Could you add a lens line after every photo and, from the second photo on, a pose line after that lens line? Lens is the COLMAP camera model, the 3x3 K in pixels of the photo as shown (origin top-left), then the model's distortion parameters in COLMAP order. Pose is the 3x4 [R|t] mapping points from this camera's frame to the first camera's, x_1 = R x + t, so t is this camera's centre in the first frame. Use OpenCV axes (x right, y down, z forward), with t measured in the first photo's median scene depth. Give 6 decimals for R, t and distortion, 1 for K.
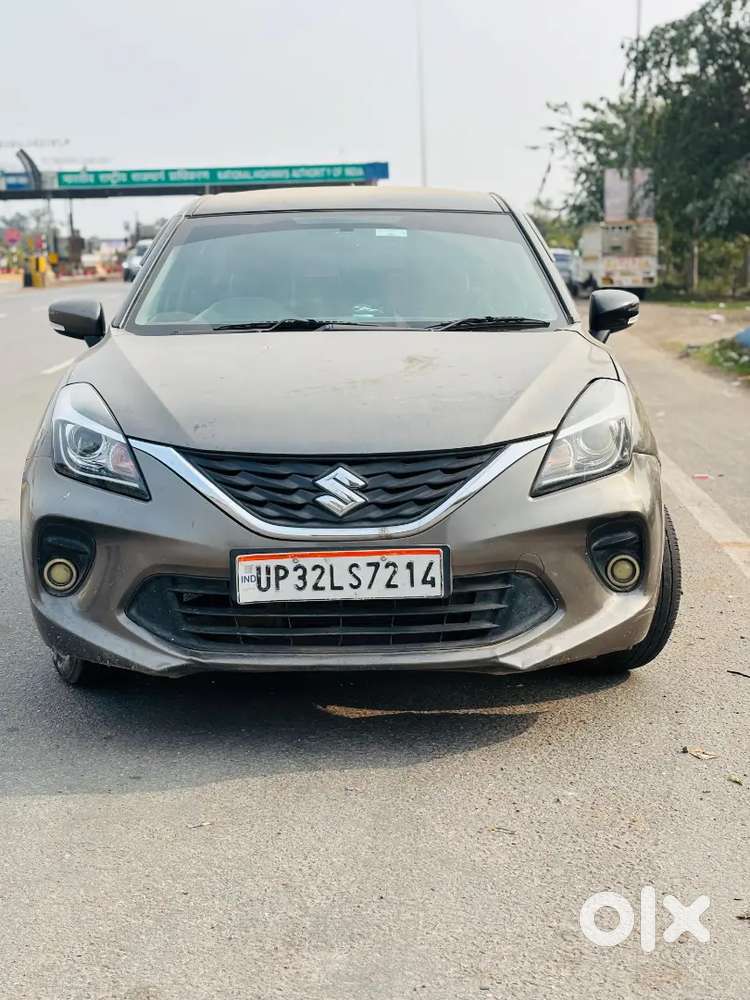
lens RADIAL K [[1466.5, 0, 375.0], [0, 1466.5, 500.0], [0, 0, 1]] dist [0.220234, -0.903178]
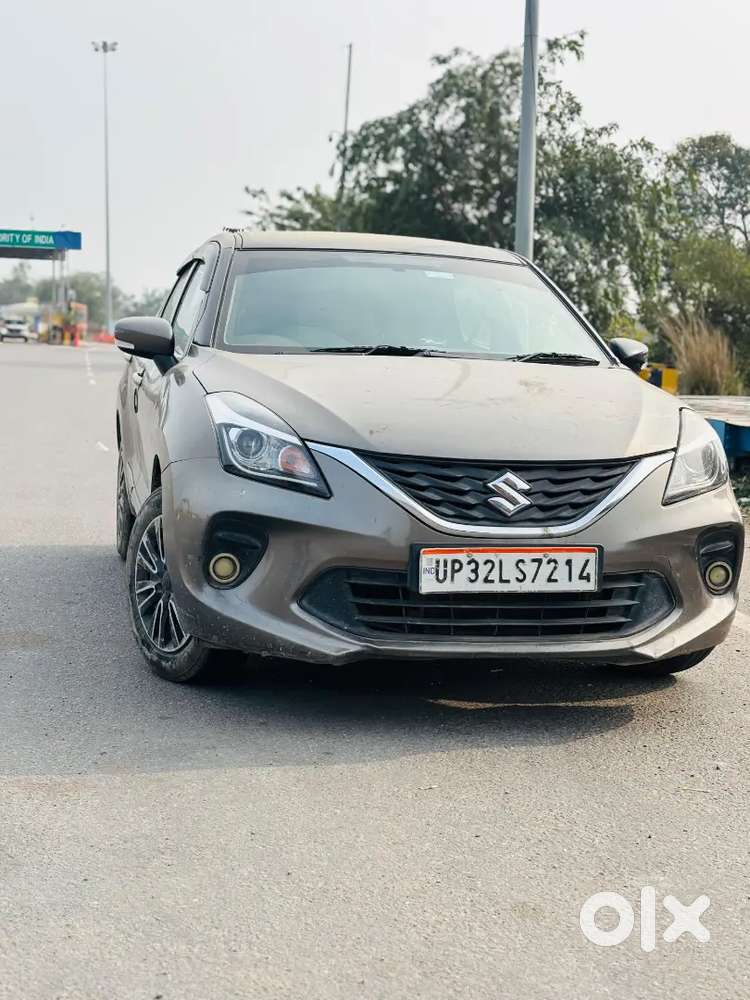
lens RADIAL K [[1464.5, 0, 378.6], [0, 1464.5, 516.8], [0, 0, 1]] dist [0.229591, -0.957171]
pose [[0.974305, 0.028998, 0.223357, -0.356844], [-0.019379, 0.998793, -0.045136, 0.061636], [-0.224396, 0.039647, 0.973691, -0.052570]]
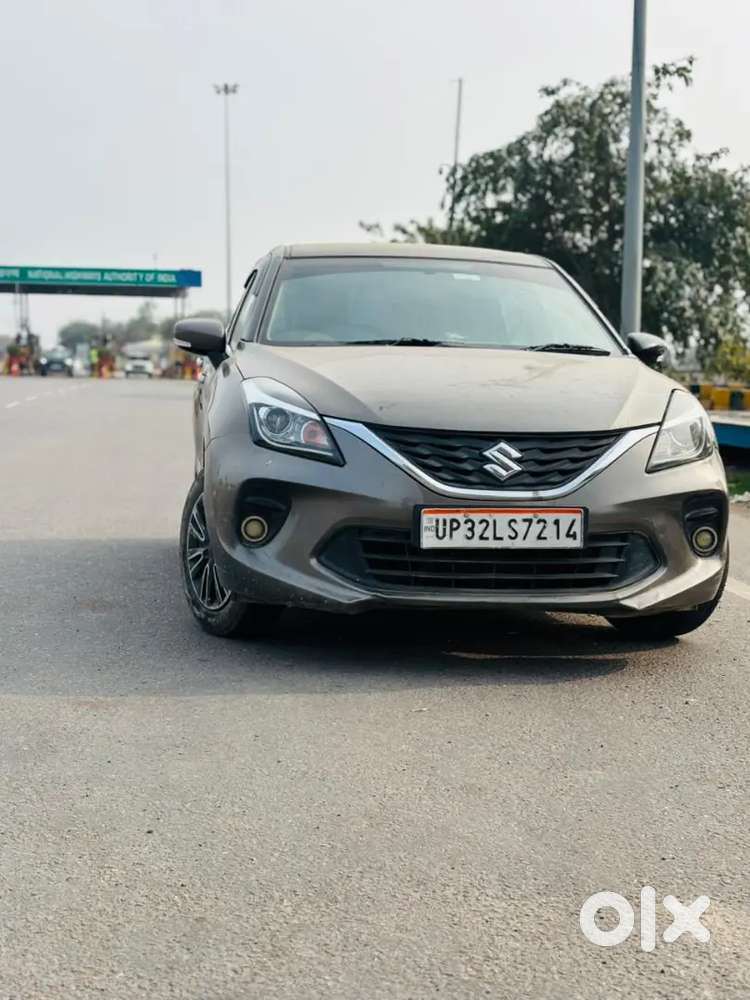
lens RADIAL K [[1465.2, 0, 359.0], [0, 1465.2, 514.6], [0, 0, 1]] dist [0.203130, -0.797884]
pose [[0.991002, 0.030895, 0.130236, -0.297527], [-0.022332, 0.997523, -0.066703, 0.122114], [-0.131974, 0.063195, 0.989237, -0.208410]]
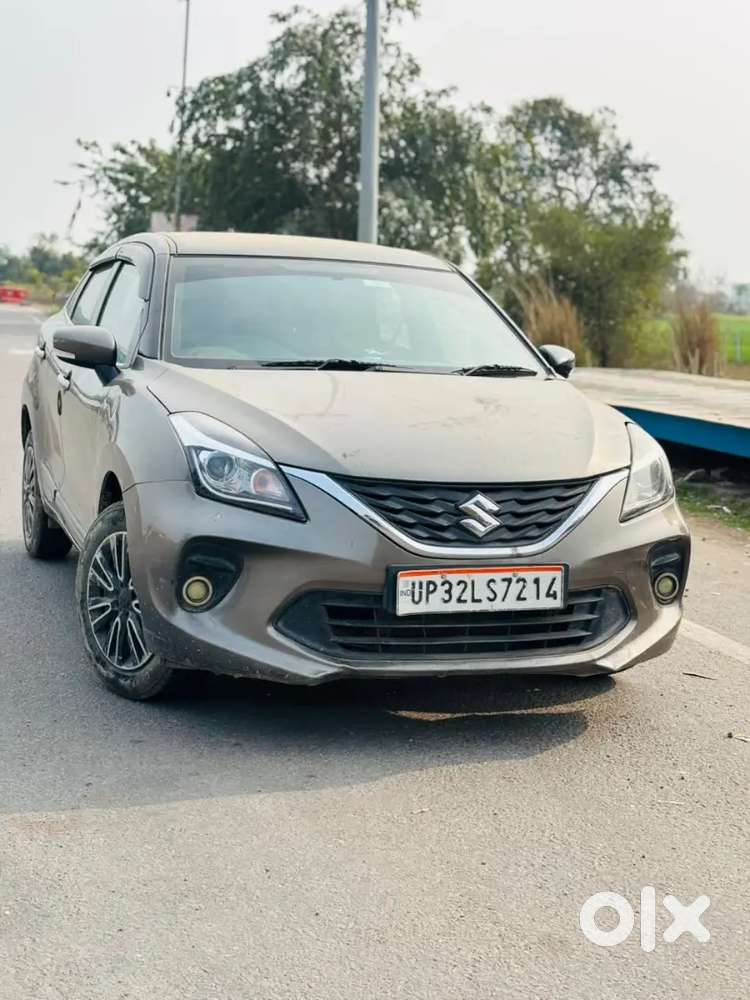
lens RADIAL K [[1466.5, 0, 375.0], [0, 1466.5, 500.0], [0, 0, 1]] dist [0.220234, -0.903178]
pose [[0.944102, 0.015617, 0.329285, -0.461652], [-0.006796, 0.999587, -0.027924, 0.014132], [-0.329585, 0.024125, 0.943818, -0.042194]]
